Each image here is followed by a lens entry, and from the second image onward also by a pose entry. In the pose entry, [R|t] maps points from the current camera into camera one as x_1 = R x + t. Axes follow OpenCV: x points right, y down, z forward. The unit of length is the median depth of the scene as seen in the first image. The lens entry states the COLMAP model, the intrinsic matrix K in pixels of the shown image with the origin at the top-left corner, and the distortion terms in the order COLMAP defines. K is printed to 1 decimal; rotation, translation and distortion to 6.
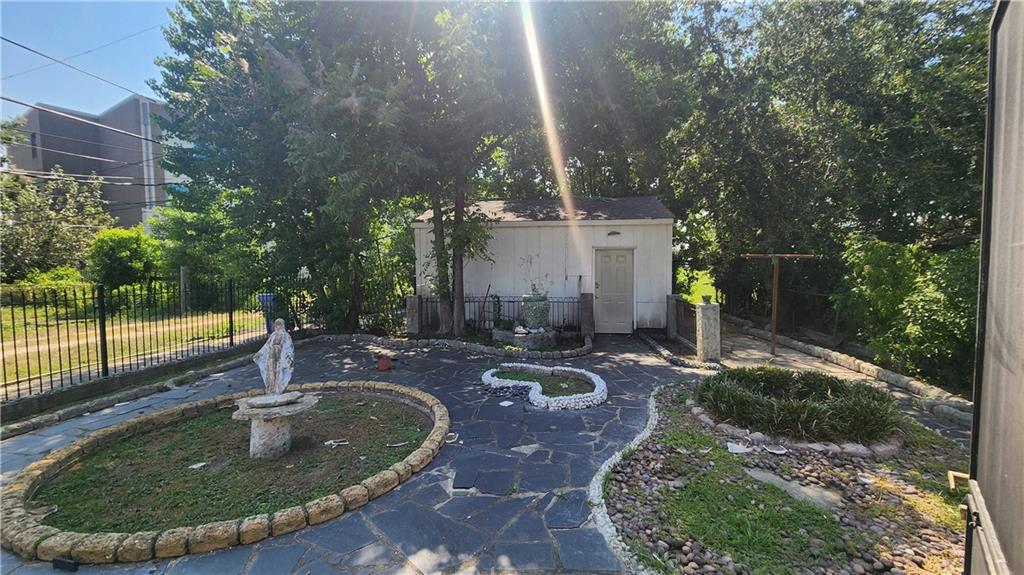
lens RADIAL K [[399.3, 0, 512.0], [0, 399.3, 287.5], [0, 0, 1]] dist [0.001555, 0.000027]
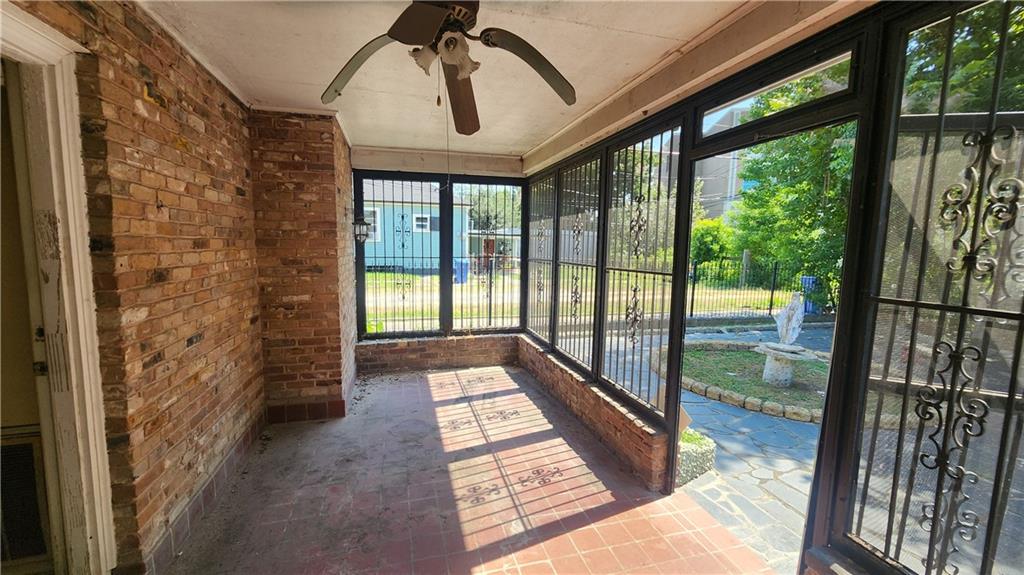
lens RADIAL K [[399.3, 0, 512.0], [0, 399.3, 287.5], [0, 0, 1]] dist [0.001555, 0.000027]
pose [[0.343322, 0.119480, -0.931587, 0.164751], [-0.081423, 0.991928, 0.097212, 0.003694], [0.935682, 0.042477, 0.350278, -0.182187]]
